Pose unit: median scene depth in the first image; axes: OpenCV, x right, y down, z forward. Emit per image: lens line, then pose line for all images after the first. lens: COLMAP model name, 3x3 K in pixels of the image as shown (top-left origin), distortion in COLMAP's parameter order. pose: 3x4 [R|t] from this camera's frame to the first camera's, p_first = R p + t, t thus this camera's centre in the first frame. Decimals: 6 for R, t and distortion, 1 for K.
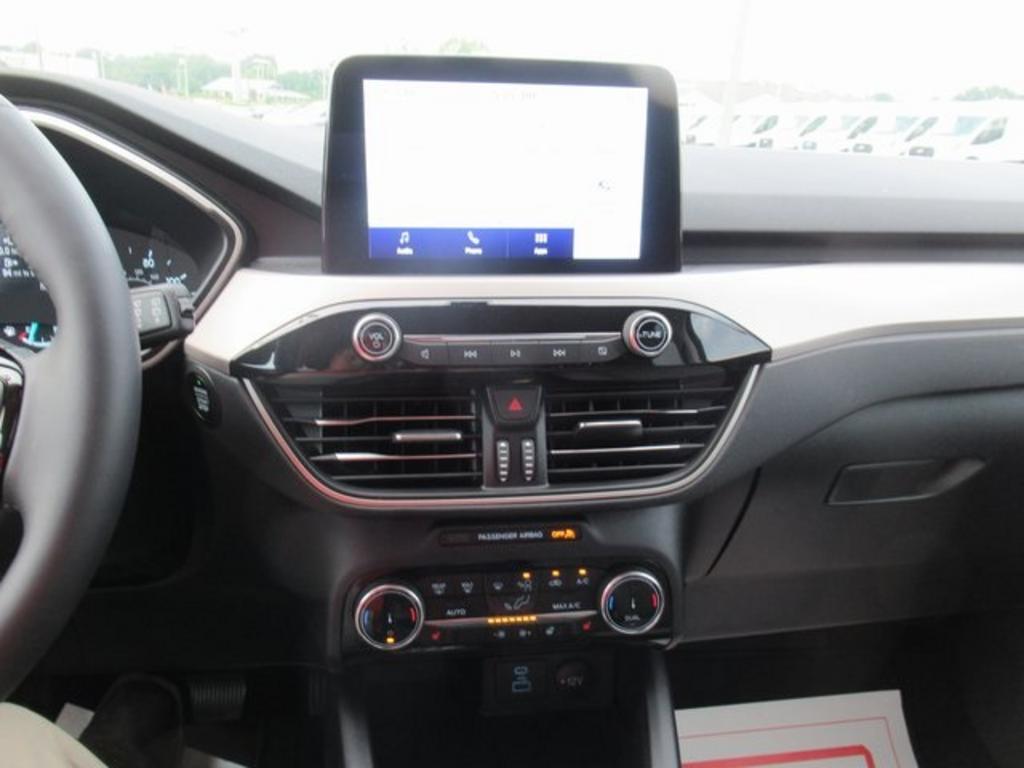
lens RADIAL K [[761.4, 0, 512.0], [0, 761.4, 384.0], [0, 0, 1]] dist [0.002602, -0.053636]
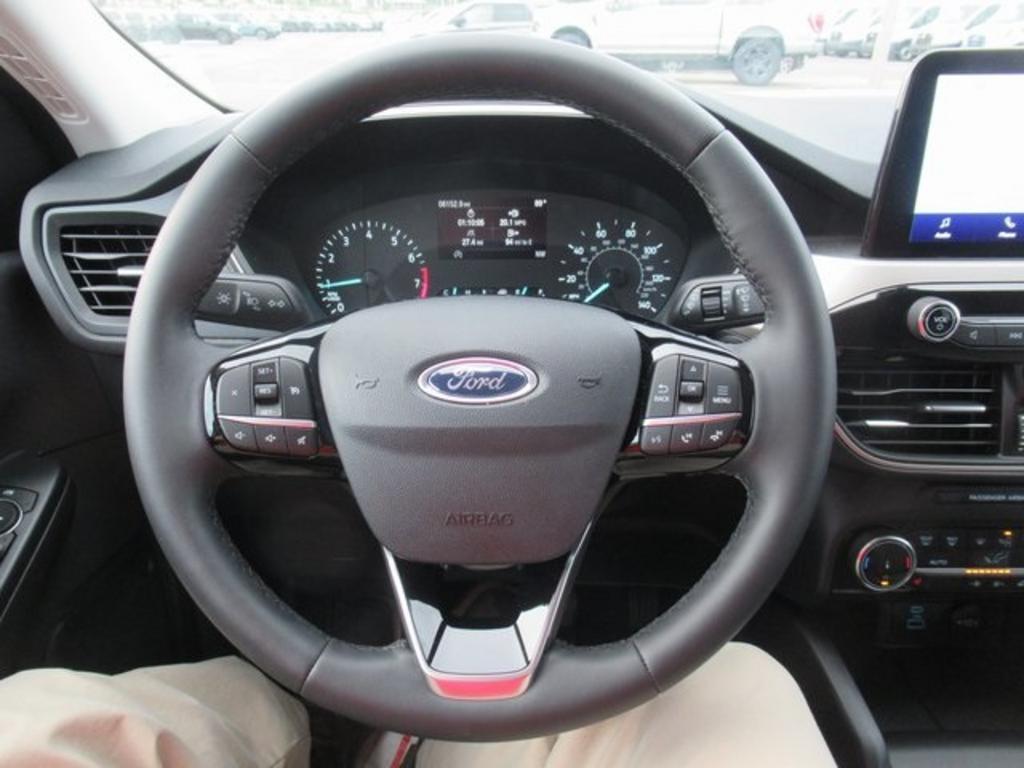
lens RADIAL K [[759.2, 0, 512.0], [0, 759.2, 384.0], [0, 0, 1]] dist [0.002948, -0.010704]
pose [[0.989280, 0.035177, -0.141730, -0.543857], [-0.019257, 0.993503, 0.112168, -0.070129], [0.144755, -0.108237, 0.983530, -0.149773]]
